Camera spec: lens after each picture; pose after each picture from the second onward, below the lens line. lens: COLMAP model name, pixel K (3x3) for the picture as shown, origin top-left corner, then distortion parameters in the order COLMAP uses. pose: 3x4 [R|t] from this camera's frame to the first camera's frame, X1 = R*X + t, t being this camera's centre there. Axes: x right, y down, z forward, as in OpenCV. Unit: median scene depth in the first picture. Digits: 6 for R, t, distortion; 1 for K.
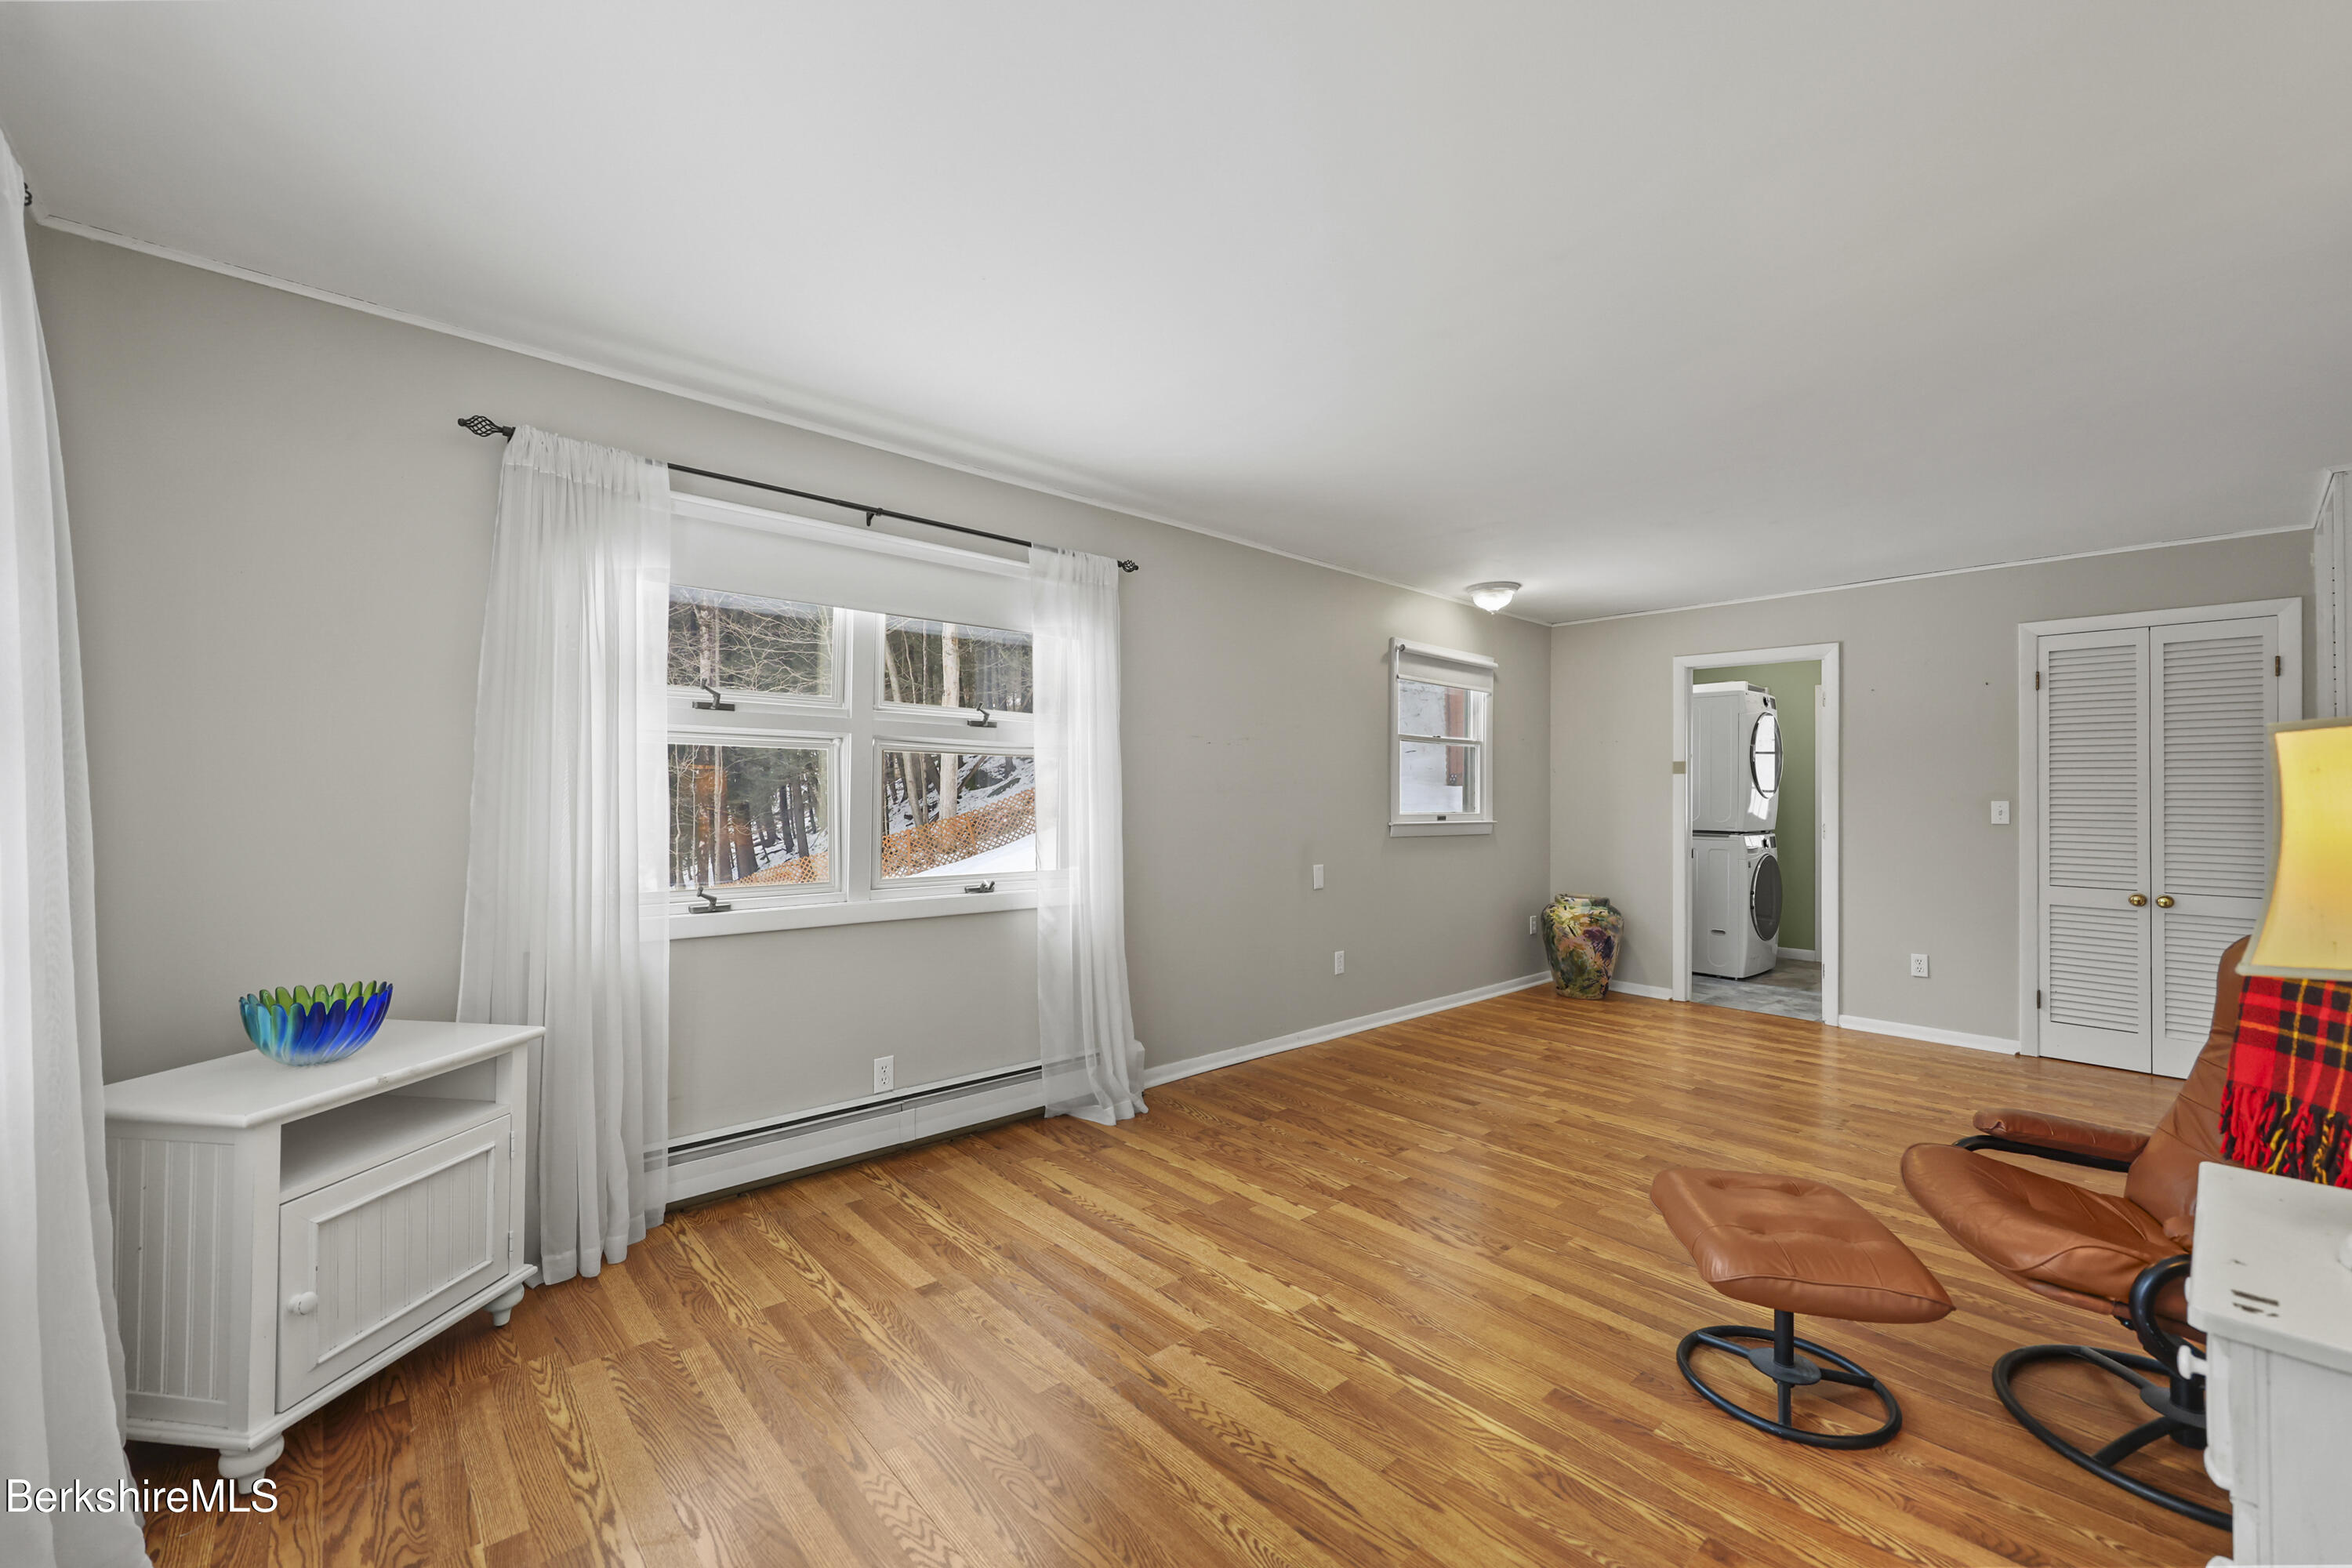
lens RADIAL K [[952.0, 0, 1182.7], [0, 952.0, 799.7], [0, 0, 1]] dist [-0.000549, 0.000354]
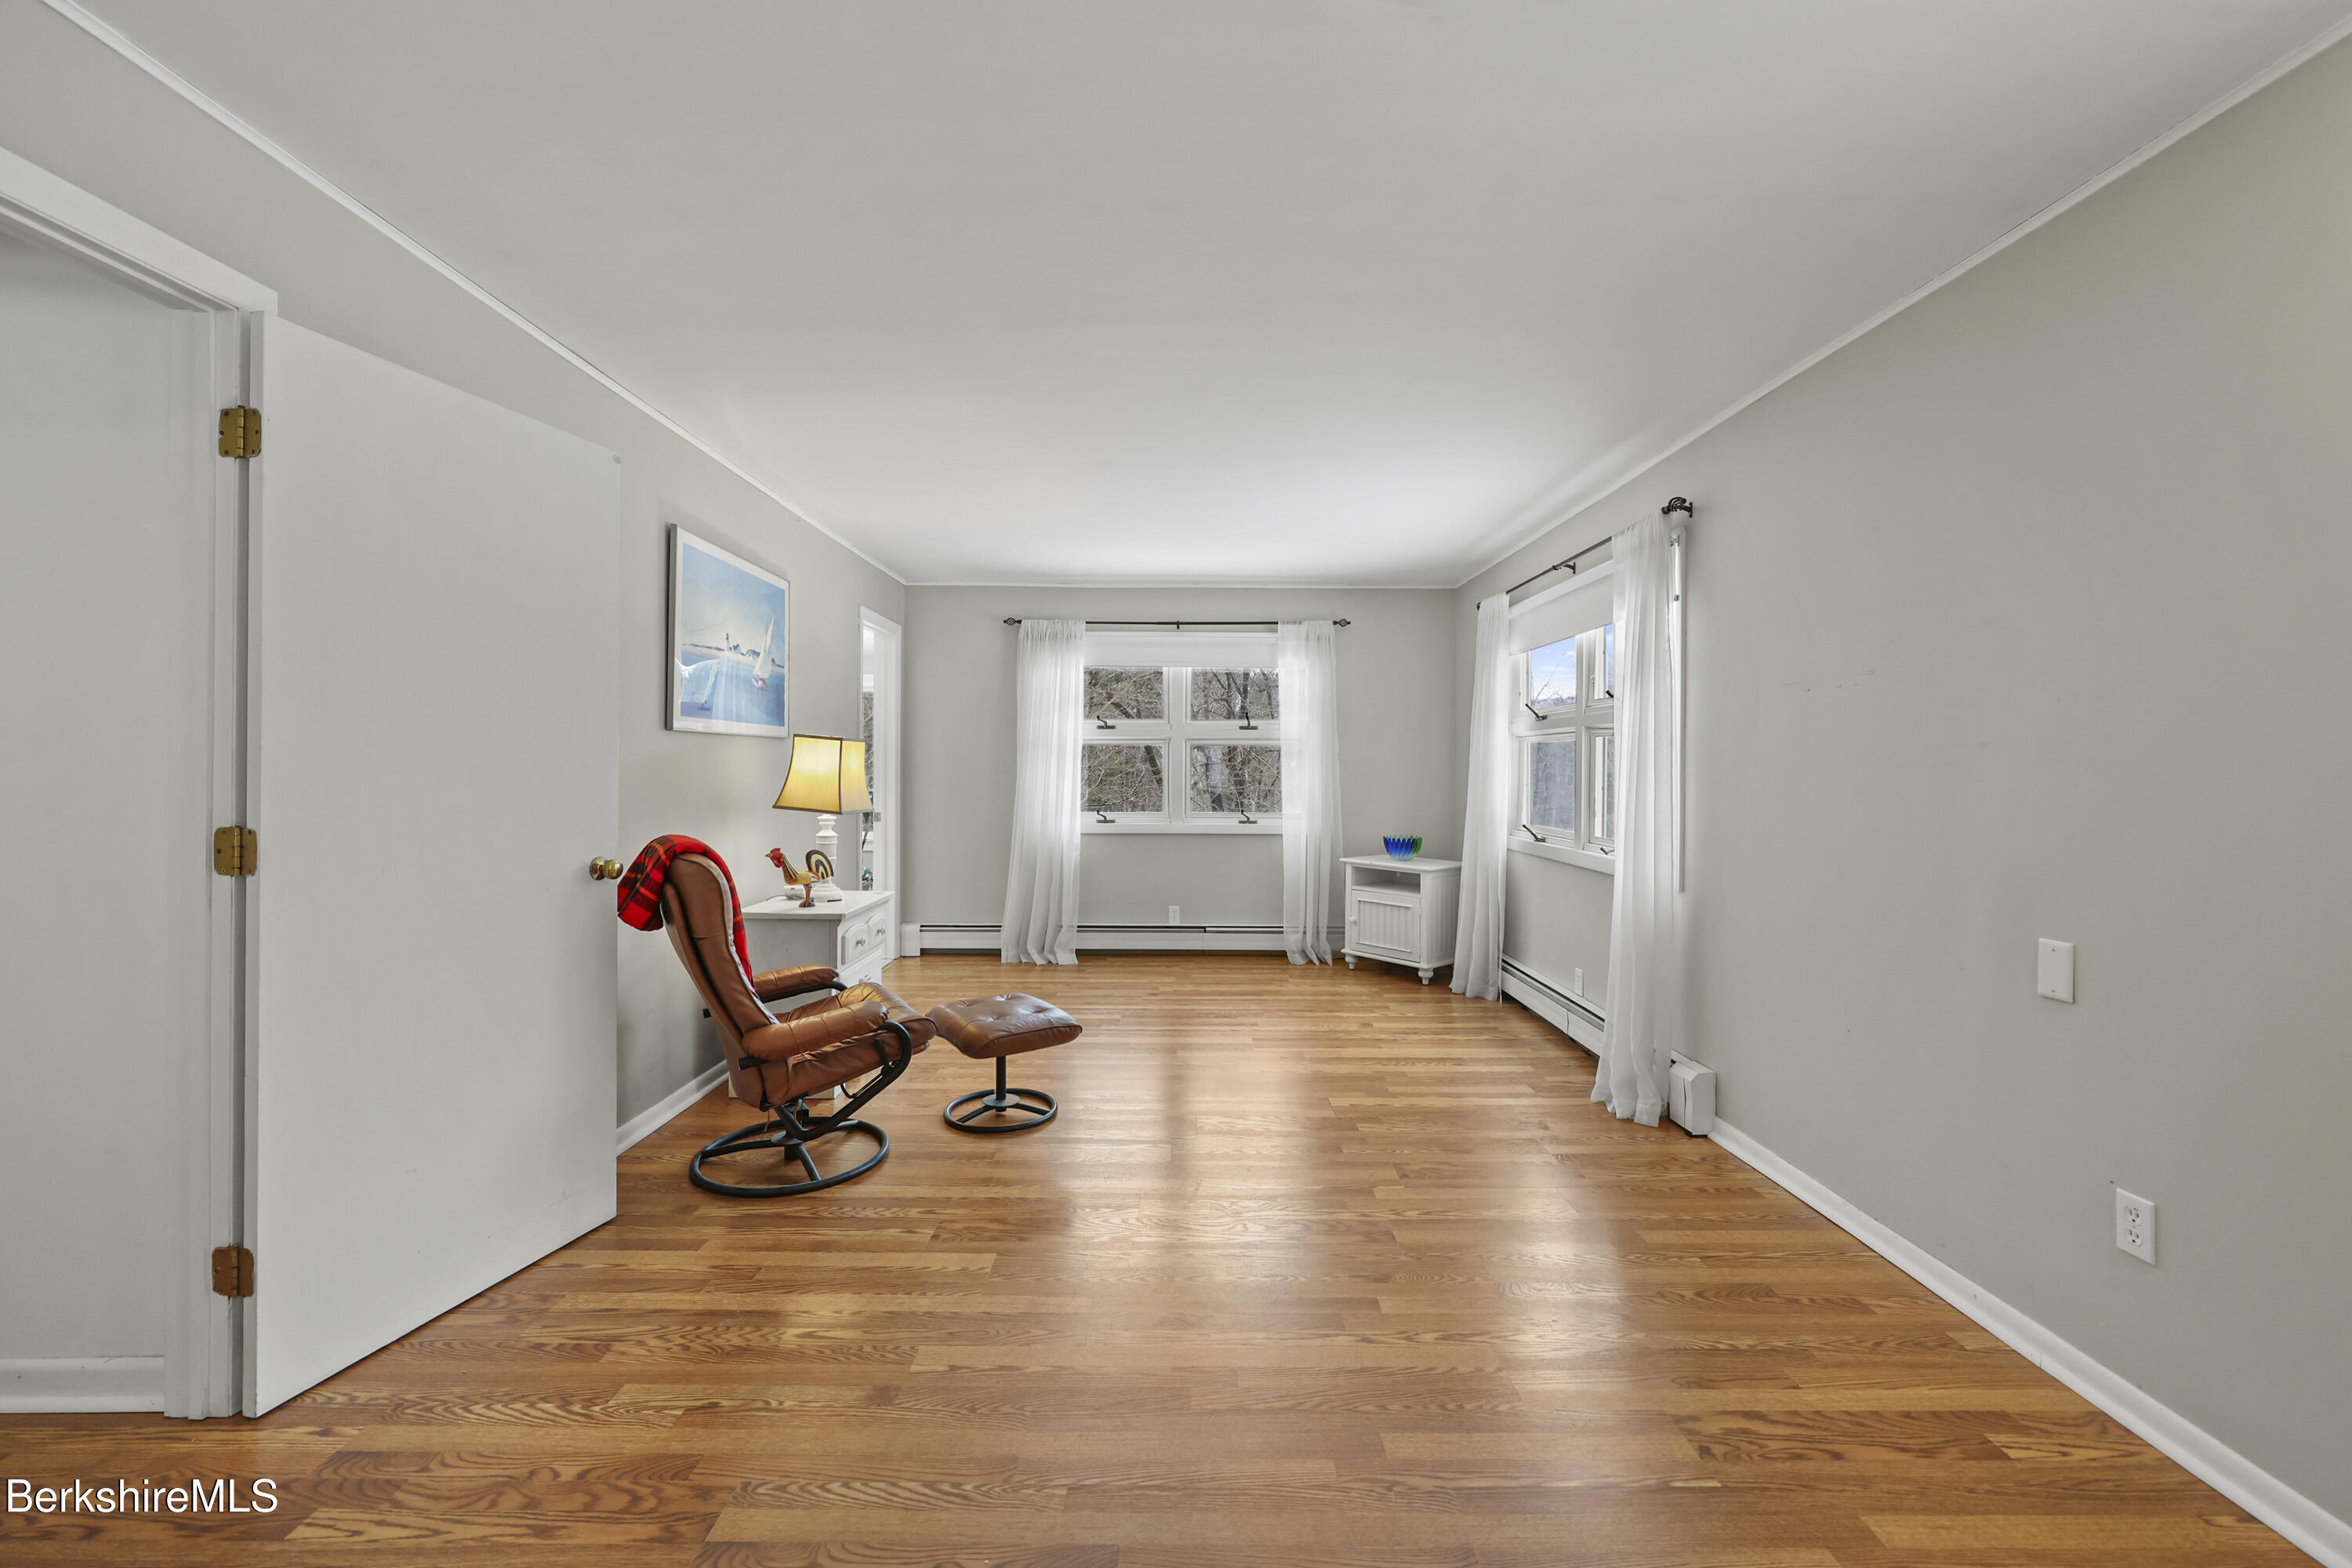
lens RADIAL K [[947.6, 0, 1180.1], [0, 947.6, 777.0], [0, 0, 1]] dist [-0.000176, 0.000168]
pose [[-0.672218, -0.000937, -0.740353, 1.161649], [-0.013474, 0.999849, 0.010968, -0.003146], [0.740231, 0.017349, -0.672129, 1.642794]]
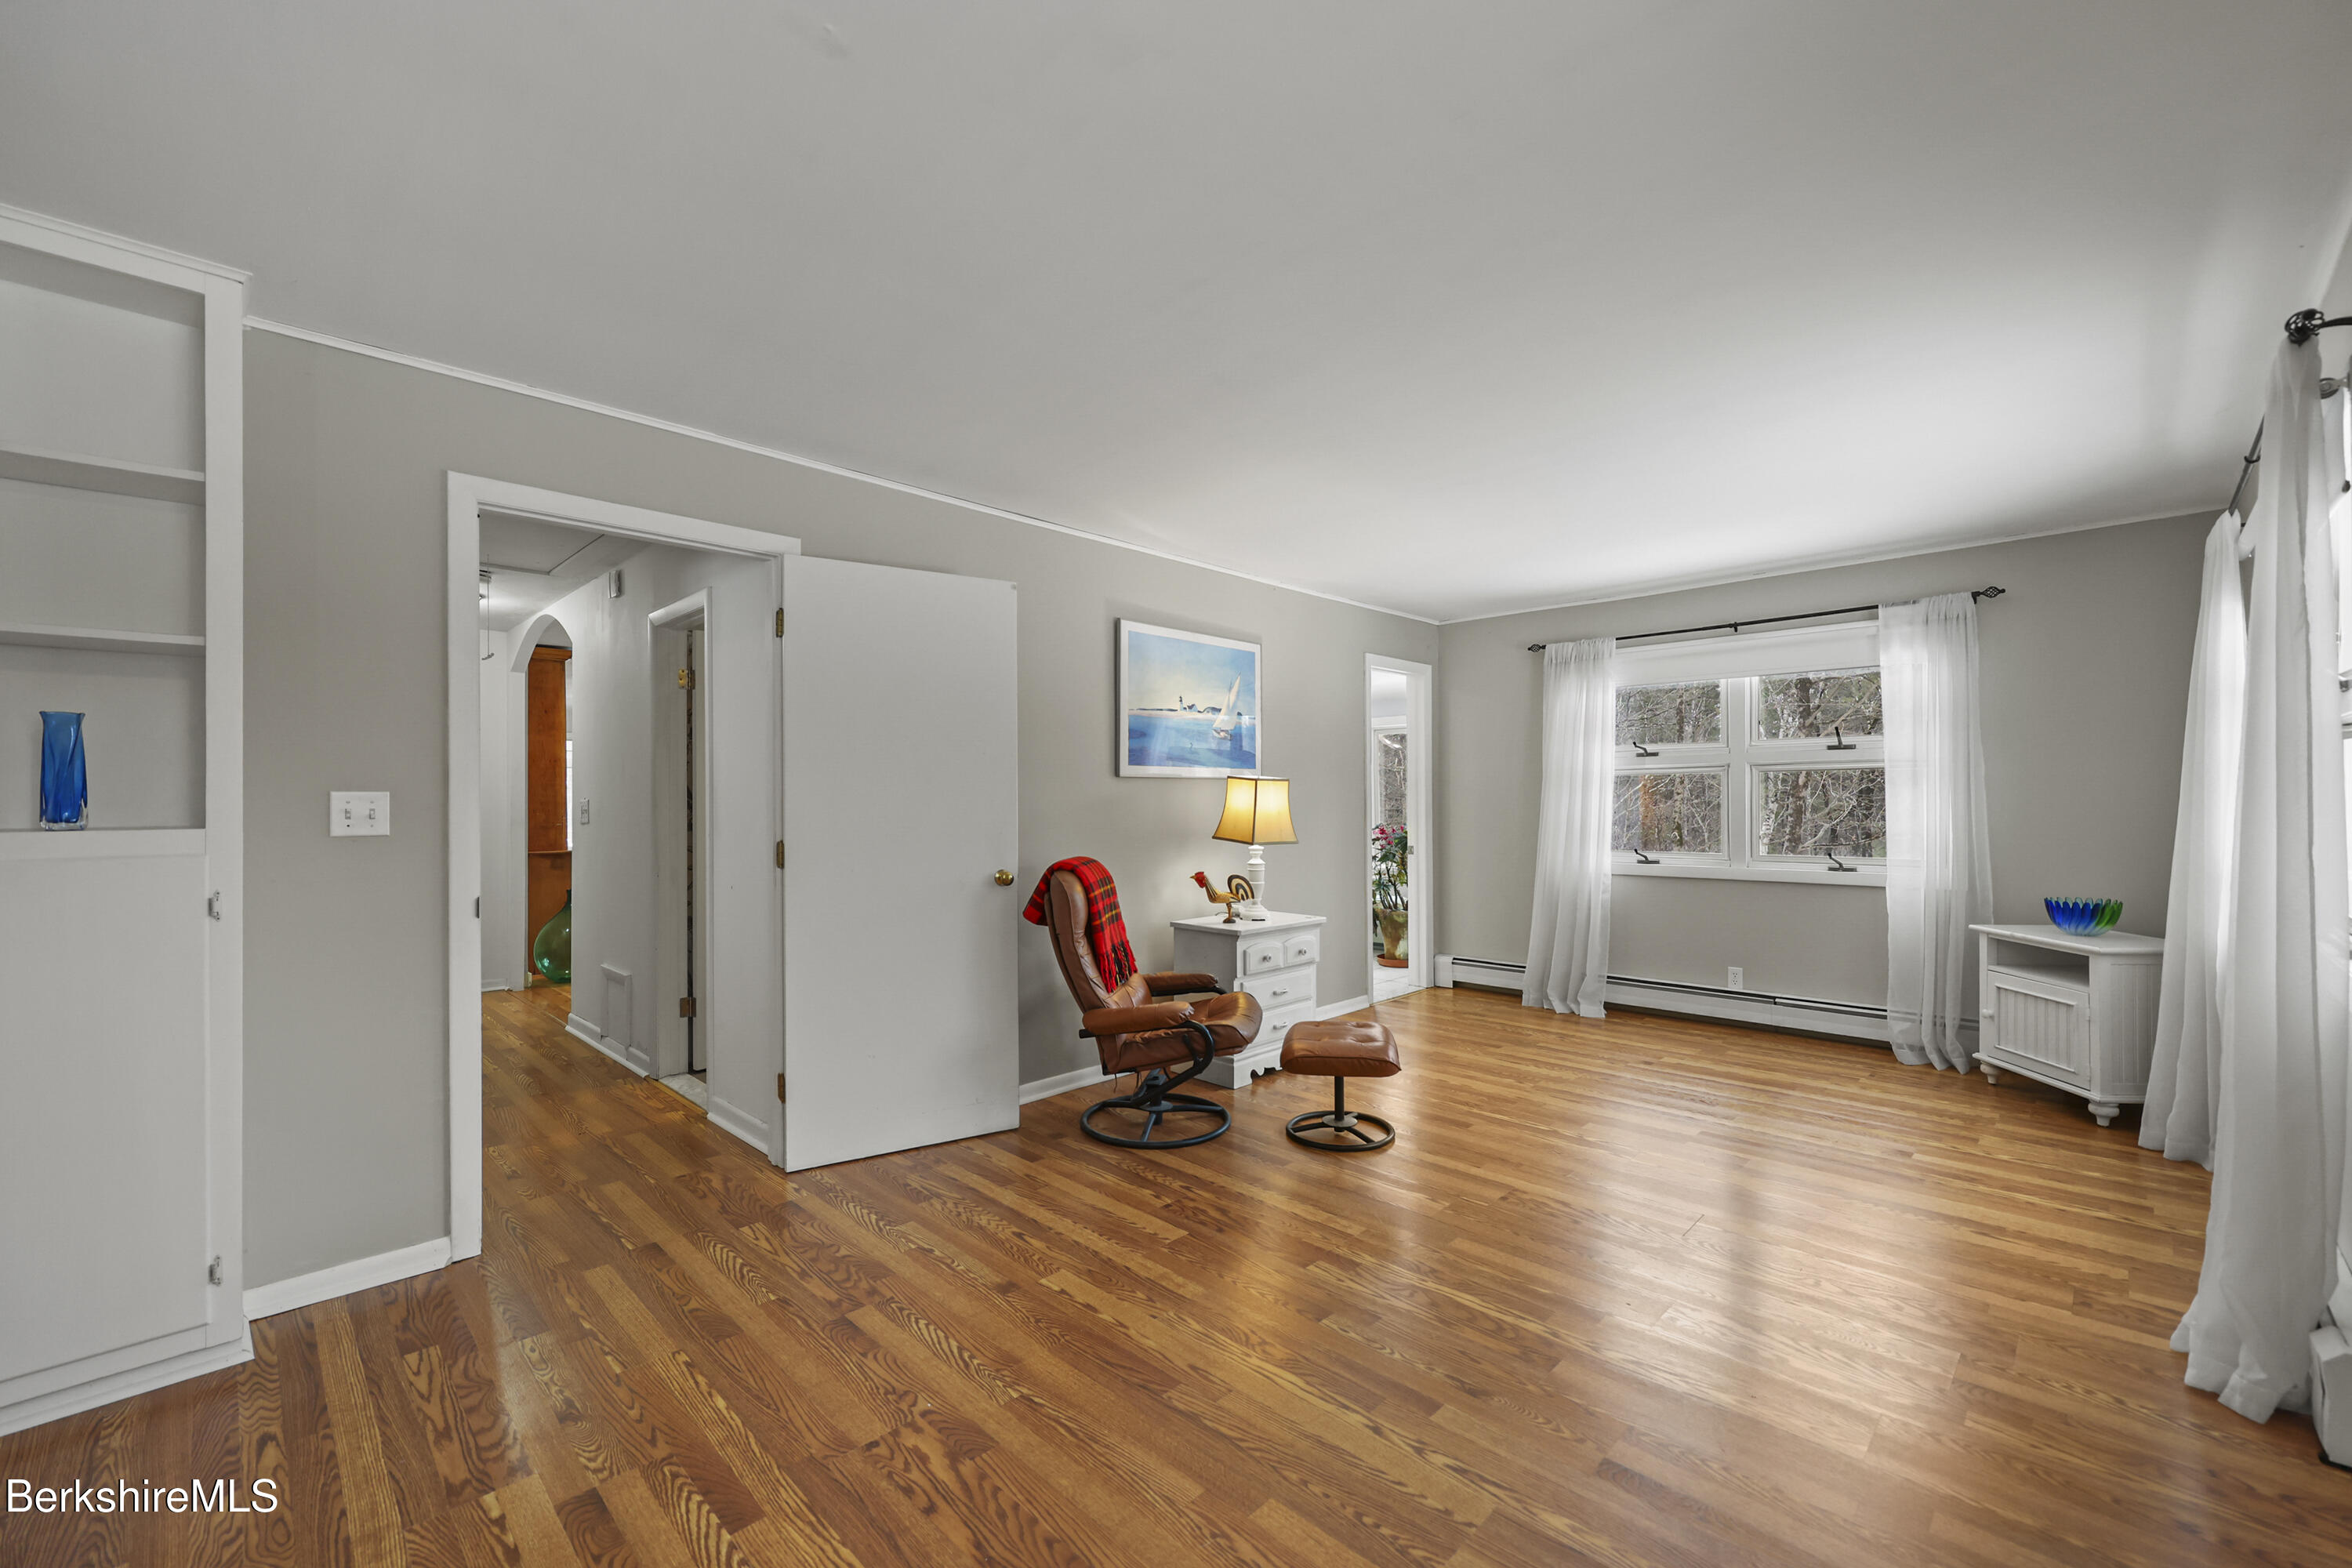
lens RADIAL K [[952.0, 0, 1182.7], [0, 952.0, 799.7], [0, 0, 1]] dist [-0.000549, 0.000354]
pose [[-0.998562, 0.001126, -0.053600, 0.710130], [0.000866, 0.999988, 0.004870, -0.009941], [0.053605, 0.004817, -0.998551, 1.916834]]
